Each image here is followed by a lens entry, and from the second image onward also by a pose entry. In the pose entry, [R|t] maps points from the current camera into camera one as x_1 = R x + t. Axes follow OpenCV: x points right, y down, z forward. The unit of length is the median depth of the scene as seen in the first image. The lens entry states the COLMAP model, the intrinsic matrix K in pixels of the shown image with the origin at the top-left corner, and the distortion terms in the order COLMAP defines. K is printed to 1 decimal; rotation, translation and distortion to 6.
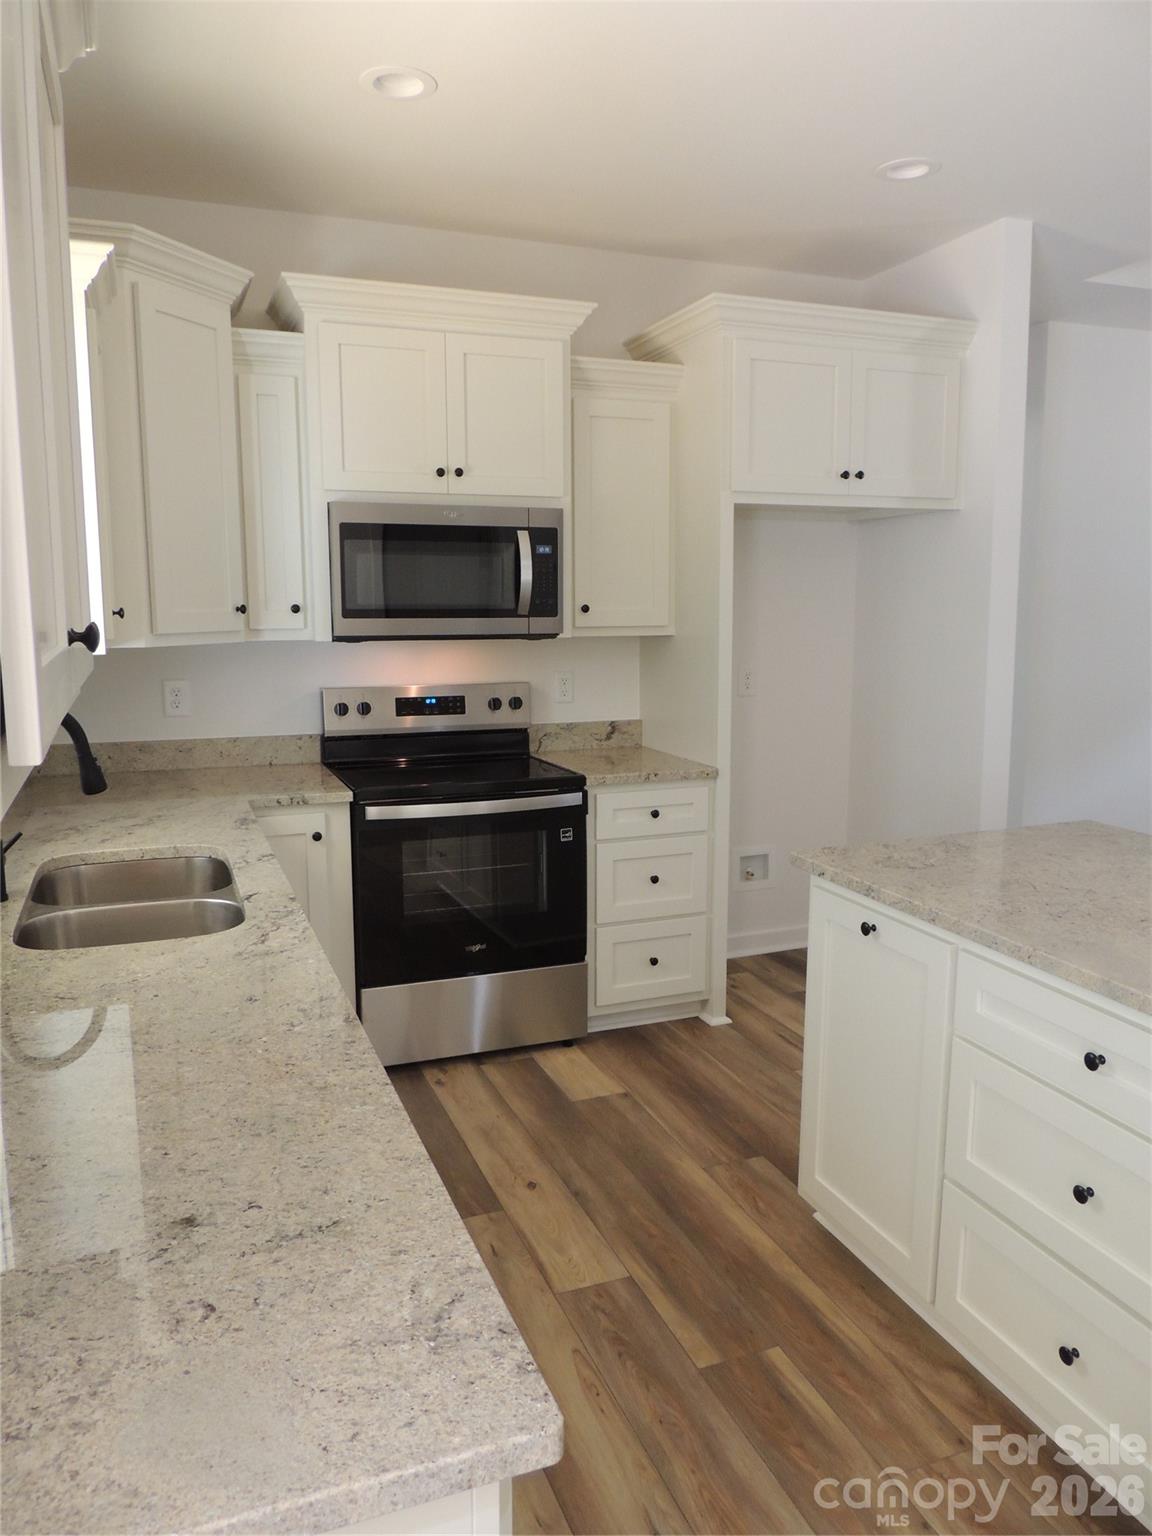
lens RADIAL K [[1104.5, 0, 576.0], [0, 1104.5, 768.0], [0, 0, 1]] dist [-0.054473, 0.050973]
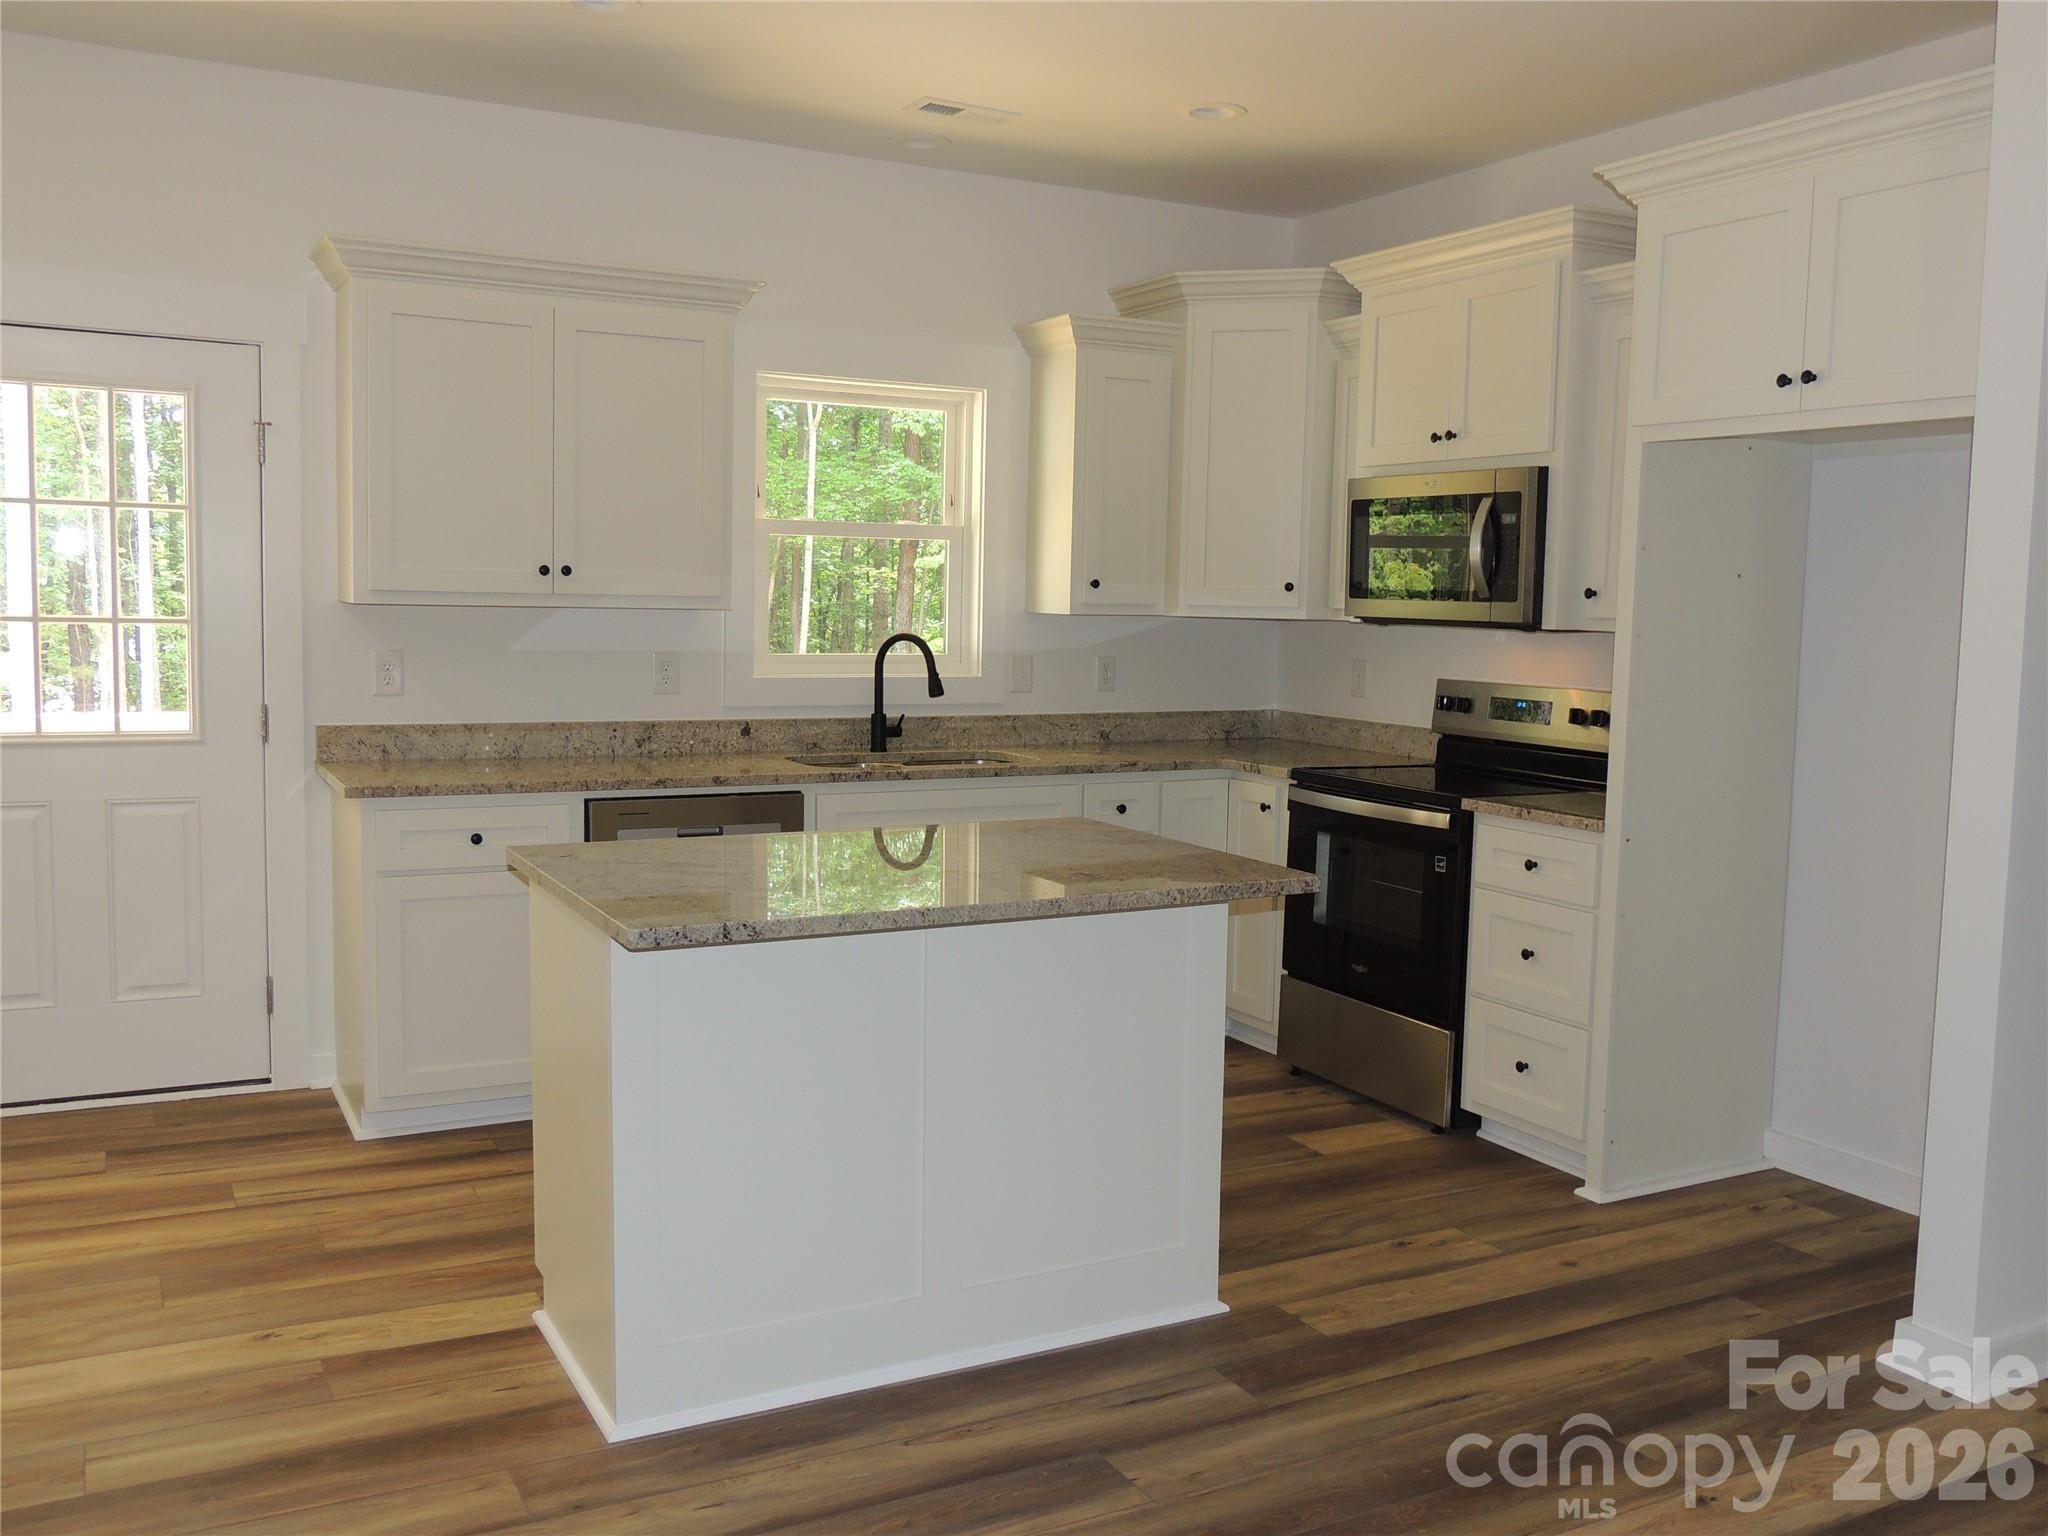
lens RADIAL K [[1777.9, 0, 1024.0], [0, 1777.9, 768.0], [0, 0, 1]] dist [-0.010279, -0.003840]
pose [[0.122210, 0.104349, -0.987004, 1.246793], [-0.168313, 0.982233, 0.083004, -0.067631], [0.978129, 0.155982, 0.137601, 0.501752]]
